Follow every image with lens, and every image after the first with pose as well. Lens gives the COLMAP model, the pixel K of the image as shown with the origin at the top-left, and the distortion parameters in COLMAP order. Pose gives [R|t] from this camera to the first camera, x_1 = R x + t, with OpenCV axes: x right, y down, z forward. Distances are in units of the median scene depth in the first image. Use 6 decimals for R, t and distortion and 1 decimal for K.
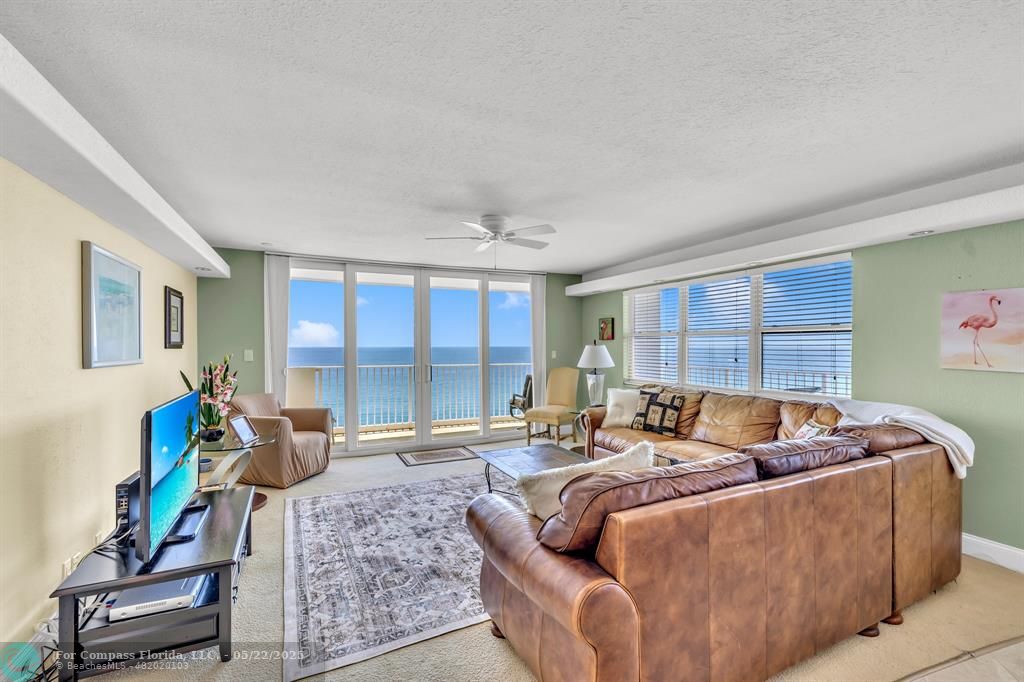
lens RADIAL K [[455.0, 0, 518.7], [0, 455.0, 346.6], [0, 0, 1]] dist [0.000031, -0.000003]
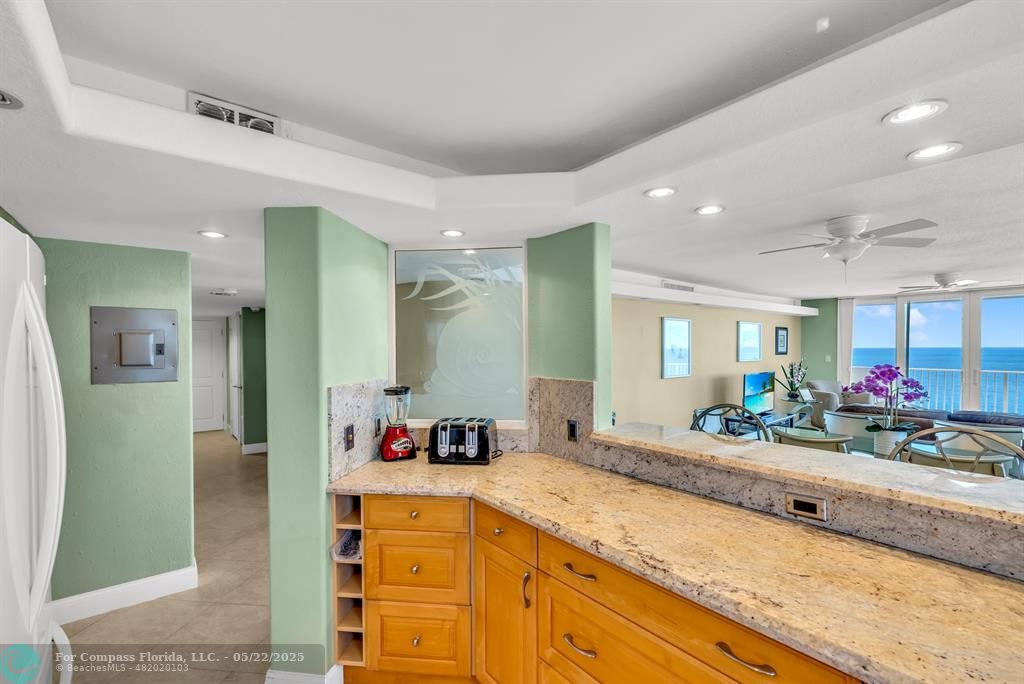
lens RADIAL K [[450.1, 0, 517.8], [0, 450.1, 343.8], [0, 0, 1]] dist [-0.000084, -0.000048]
pose [[0.243227, -0.005767, -0.969952, 0.873205], [-0.000421, 0.999982, -0.006051, -0.029658], [0.969969, 0.001880, 0.243220, -0.633435]]
